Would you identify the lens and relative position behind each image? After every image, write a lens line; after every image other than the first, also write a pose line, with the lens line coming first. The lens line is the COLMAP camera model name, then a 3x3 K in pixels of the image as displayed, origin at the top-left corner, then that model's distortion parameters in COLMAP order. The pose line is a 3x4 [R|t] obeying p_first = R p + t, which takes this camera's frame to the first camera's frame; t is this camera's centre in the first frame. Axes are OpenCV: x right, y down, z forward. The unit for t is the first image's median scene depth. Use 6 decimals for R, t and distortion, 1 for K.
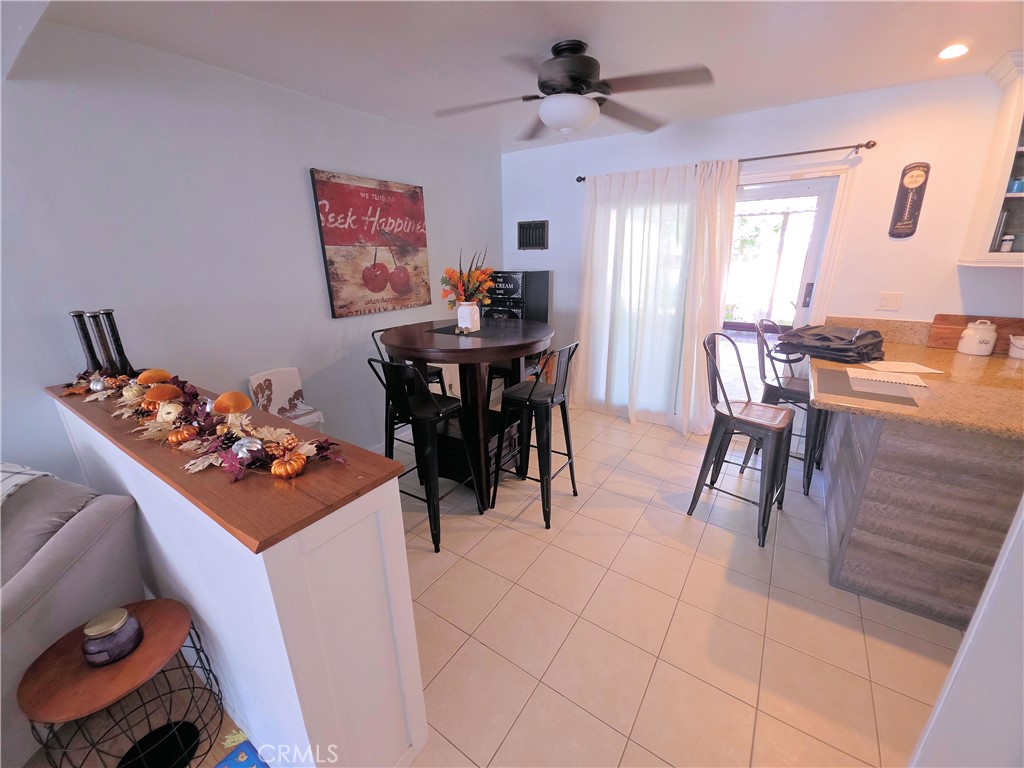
lens RADIAL K [[408.2, 0, 515.8], [0, 408.2, 388.5], [0, 0, 1]] dist [-0.001259, -0.003826]
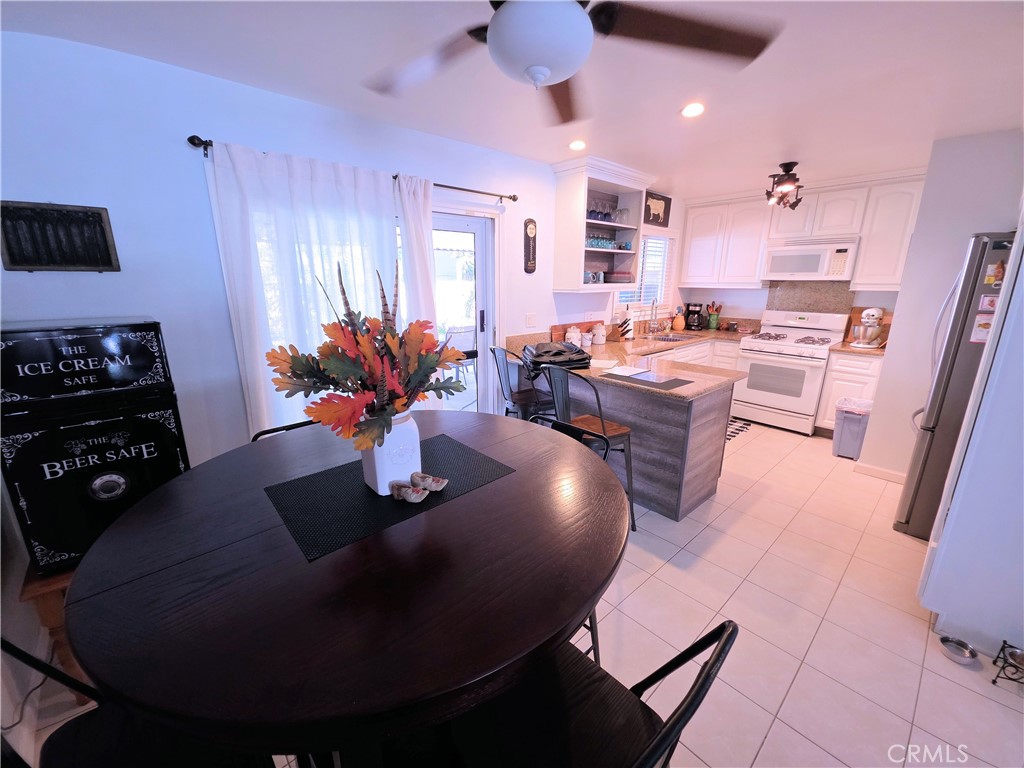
lens RADIAL K [[408.2, 0, 508.6], [0, 408.2, 388.6], [0, 0, 1]] dist [-0.001259, -0.003826]
pose [[0.242840, -0.236157, 0.940882, -0.432559], [0.296740, 0.941506, 0.159725, -0.257162], [-0.923566, 0.240410, 0.298713, 0.780288]]
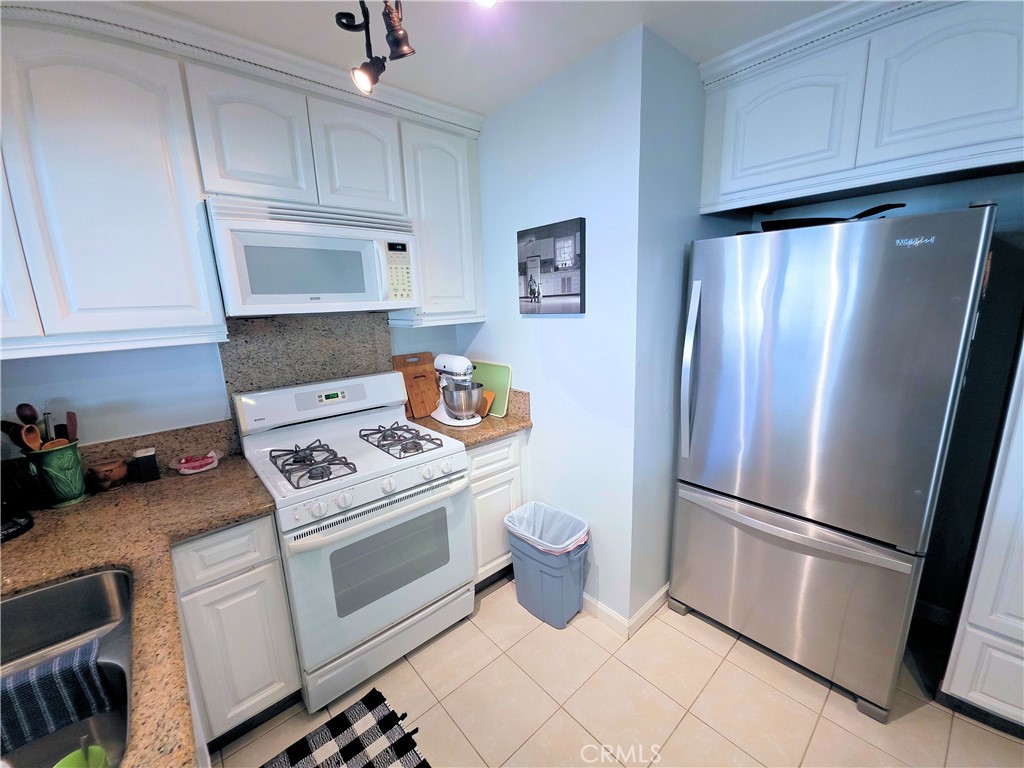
lens RADIAL K [[408.2, 0, 509.1], [0, 408.2, 386.6], [0, 0, 1]] dist [-0.001259, -0.003826]
pose [[-0.969166, -0.000103, 0.246410, 1.082804], [0.123019, 0.866257, 0.484216, -0.238978], [-0.213504, 0.499598, -0.839534, 0.638846]]
